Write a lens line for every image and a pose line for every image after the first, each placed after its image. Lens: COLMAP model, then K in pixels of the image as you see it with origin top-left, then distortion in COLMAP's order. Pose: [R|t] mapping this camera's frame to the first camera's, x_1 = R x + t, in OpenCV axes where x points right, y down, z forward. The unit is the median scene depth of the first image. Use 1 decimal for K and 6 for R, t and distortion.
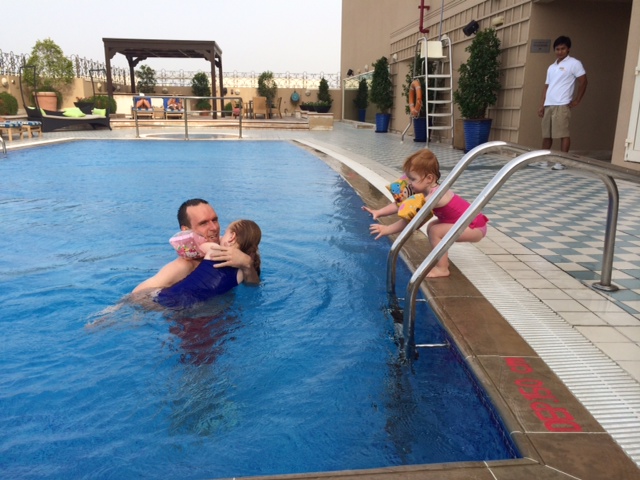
lens RADIAL K [[533.5, 0, 320.0], [0, 533.5, 240.0], [0, 0, 1]] dist [0.084152, -0.134649]
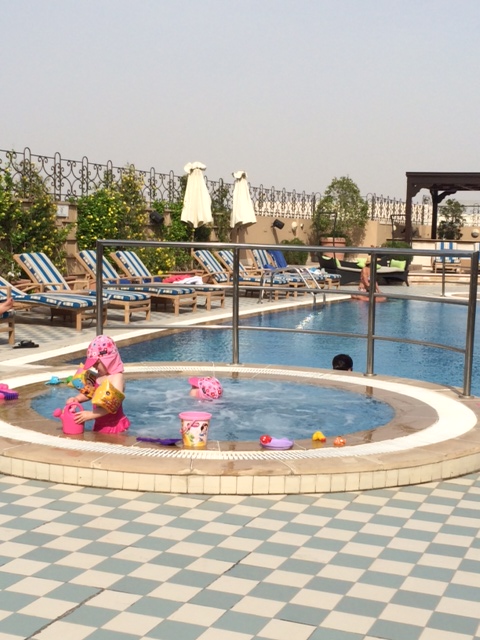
lens RADIAL K [[1006.4, 0, 240.0], [0, 1006.4, 320.0], [0, 0, 1]] dist [-0.001841, -0.009451]
pose [[0.880178, 0.052760, -0.471702, 0.111511], [-0.130760, 0.982300, -0.134122, 0.085592], [0.456276, 0.179731, 0.871498, -0.437922]]
